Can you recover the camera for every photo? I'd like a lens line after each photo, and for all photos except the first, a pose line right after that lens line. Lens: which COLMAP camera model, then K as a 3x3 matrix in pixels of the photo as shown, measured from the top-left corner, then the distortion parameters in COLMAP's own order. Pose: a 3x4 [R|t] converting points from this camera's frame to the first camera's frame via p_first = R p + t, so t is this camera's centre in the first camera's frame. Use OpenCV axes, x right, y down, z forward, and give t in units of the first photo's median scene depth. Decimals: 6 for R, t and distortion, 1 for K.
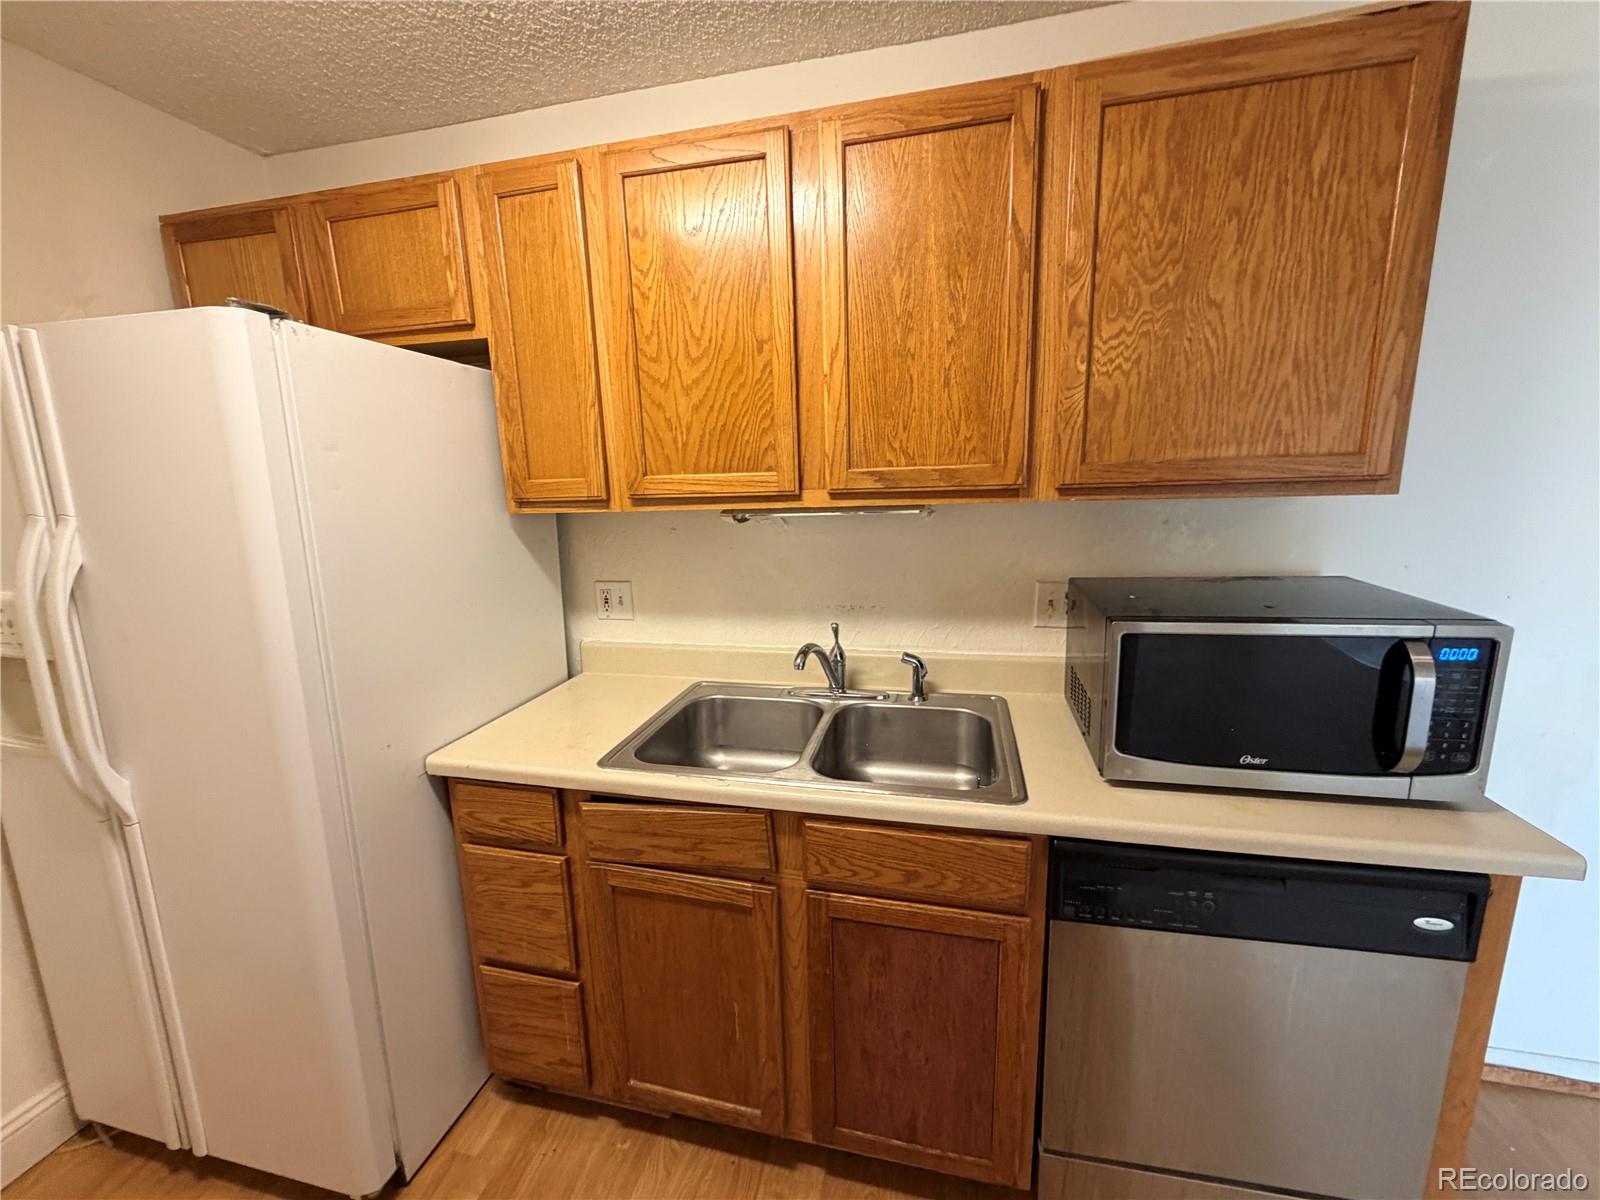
lens RADIAL K [[635.9, 0, 794.1], [0, 635.9, 600.0], [0, 0, 1]] dist [-0.000893, 0.000065]
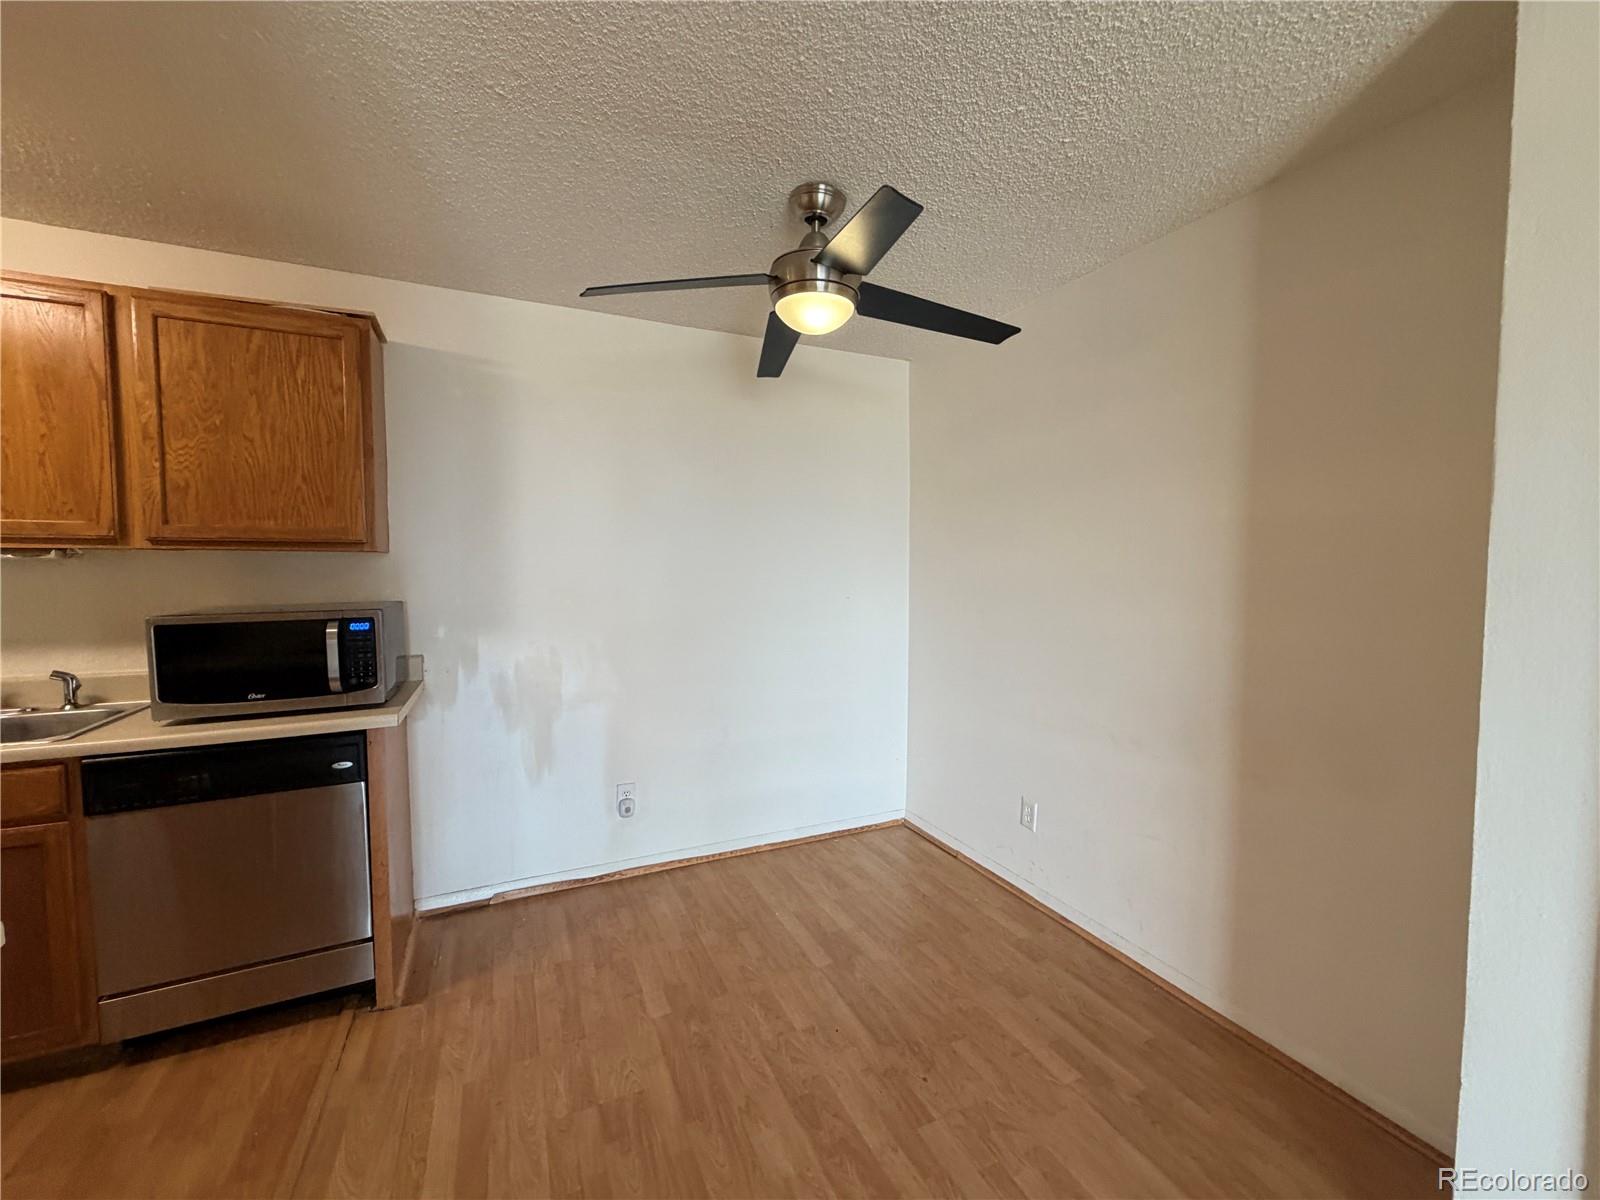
lens RADIAL K [[635.9, 0, 794.1], [0, 635.9, 600.0], [0, 0, 1]] dist [-0.000893, 0.000065]
pose [[0.787046, 0.000303, 0.616894, 0.761309], [0.090207, 0.989194, -0.115574, 0.306837], [-0.610263, 0.146610, 0.778514, -1.202564]]
